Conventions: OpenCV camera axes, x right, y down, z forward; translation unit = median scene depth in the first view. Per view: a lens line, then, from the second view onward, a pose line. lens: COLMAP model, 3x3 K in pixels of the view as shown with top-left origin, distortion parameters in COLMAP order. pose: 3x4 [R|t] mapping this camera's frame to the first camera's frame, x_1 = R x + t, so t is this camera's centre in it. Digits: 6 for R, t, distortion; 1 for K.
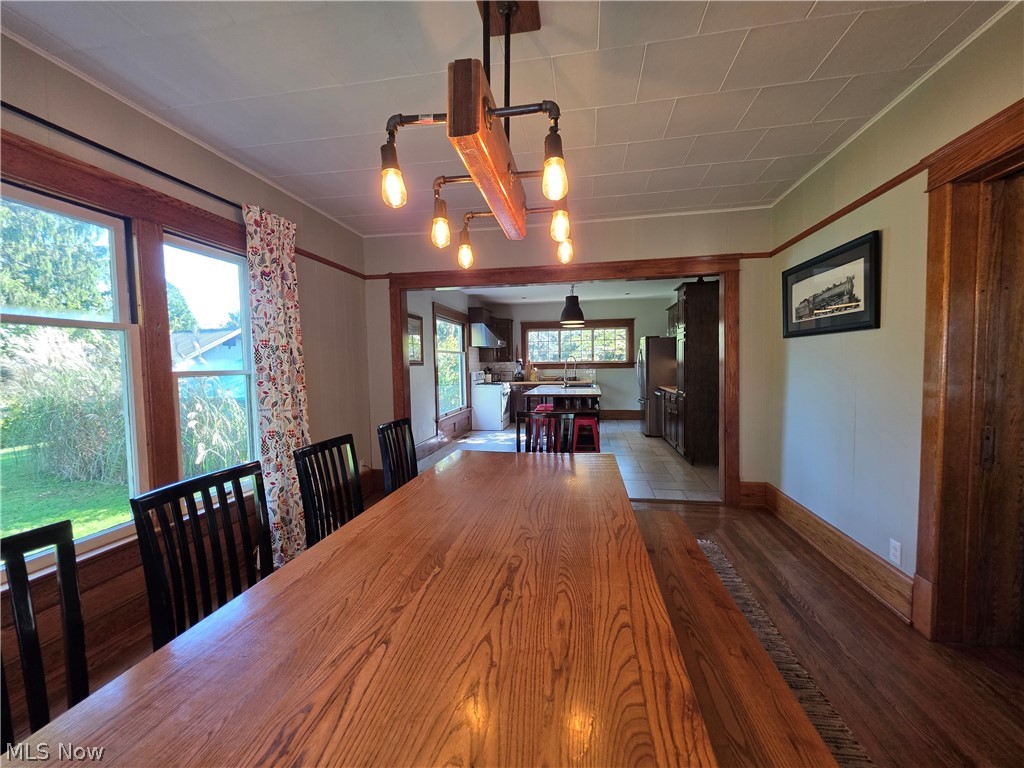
lens RADIAL K [[408.1, 0, 512.0], [0, 408.1, 384.0], [0, 0, 1]] dist [-0.000181, 0.000088]
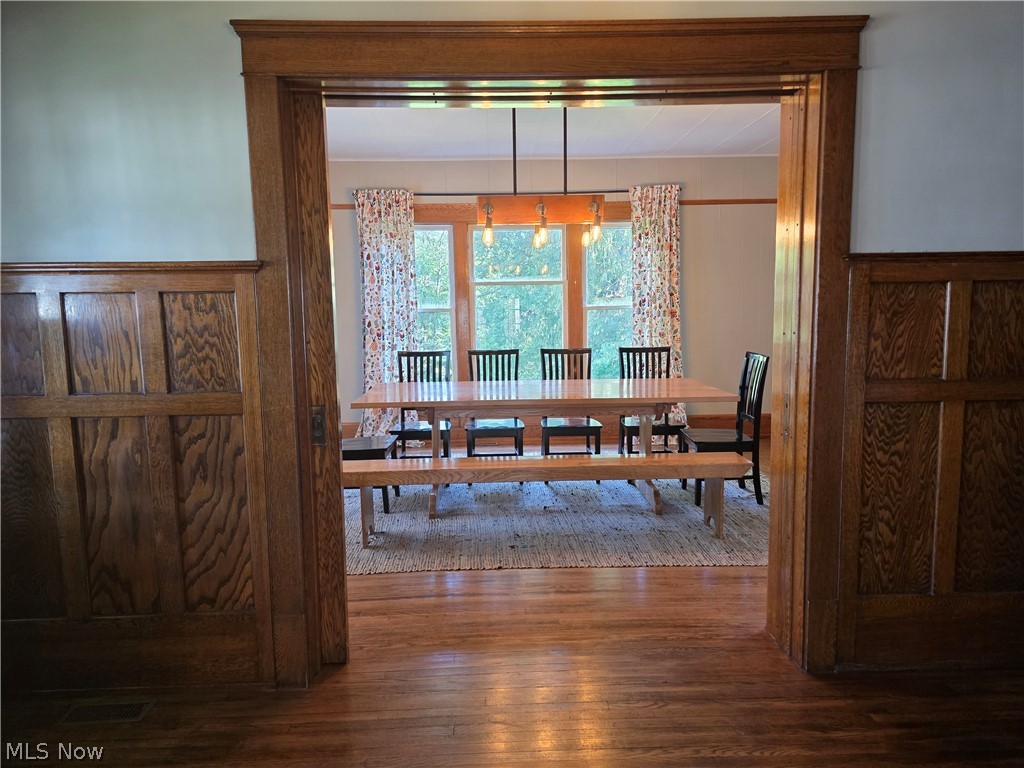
lens RADIAL K [[675.0, 0, 512.0], [0, 675.0, 384.0], [0, 0, 1]] dist [0.003734, 0.000111]
pose [[0.207229, 0.130272, -0.969580, 0.563168], [-0.033833, 0.991456, 0.125980, -0.015700], [0.977707, 0.006697, 0.209866, 0.035452]]
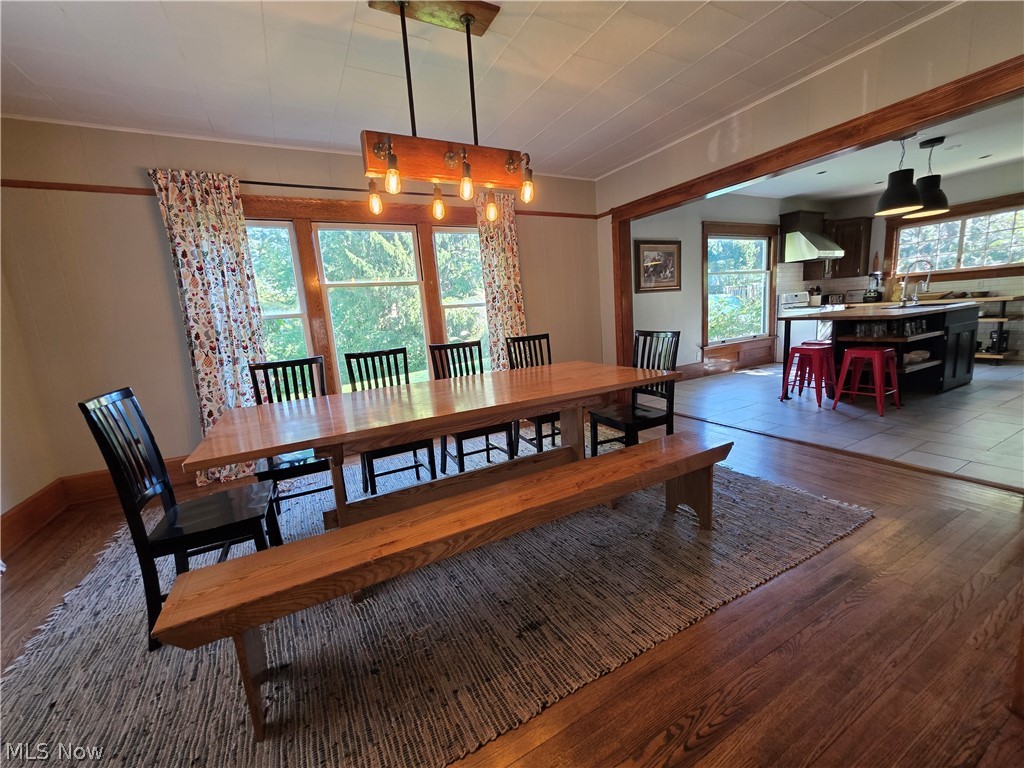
lens RADIAL K [[413.5, 0, 514.7], [0, 413.5, 381.3], [0, 0, 1]] dist [-0.001349, -0.000376]
pose [[0.619543, 0.100094, -0.778555, 0.251938], [0.022827, 0.989120, 0.145329, 0.013030], [0.784631, -0.107810, 0.610517, 0.029560]]
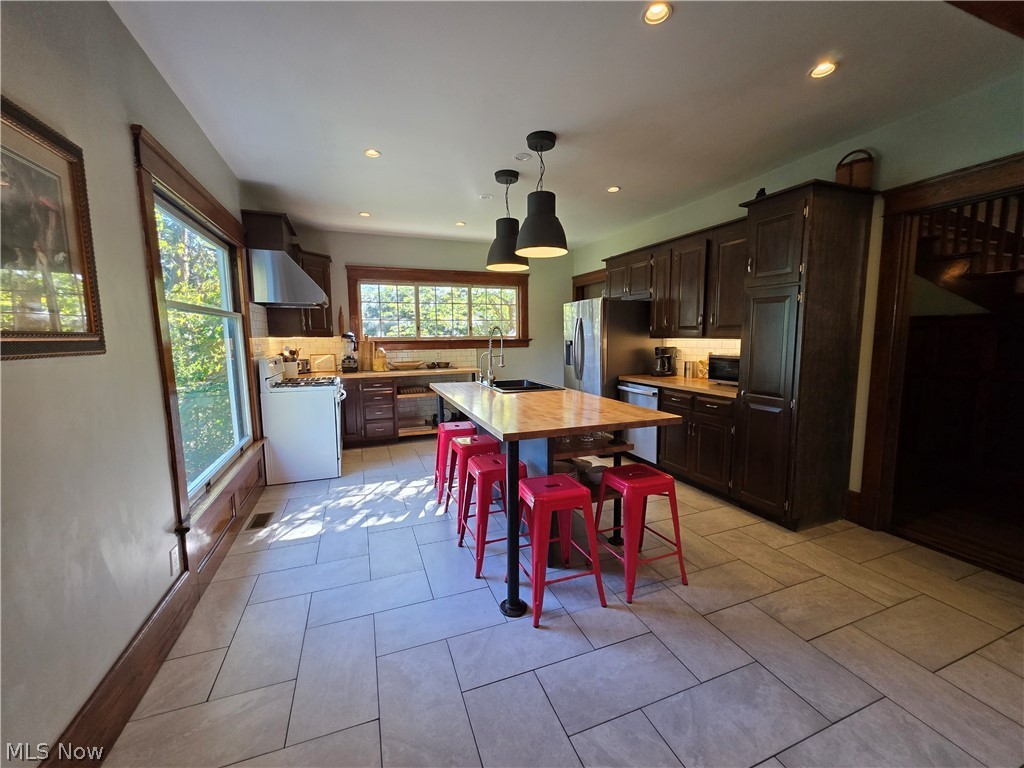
lens RADIAL K [[413.5, 0, 514.7], [0, 413.5, 381.3], [0, 0, 1]] dist [-0.001349, -0.000376]
pose [[0.852385, -0.046140, 0.520875, -0.100582], [0.018523, 0.998139, 0.058105, -0.027249], [-0.522586, -0.039879, 0.851653, 0.481998]]
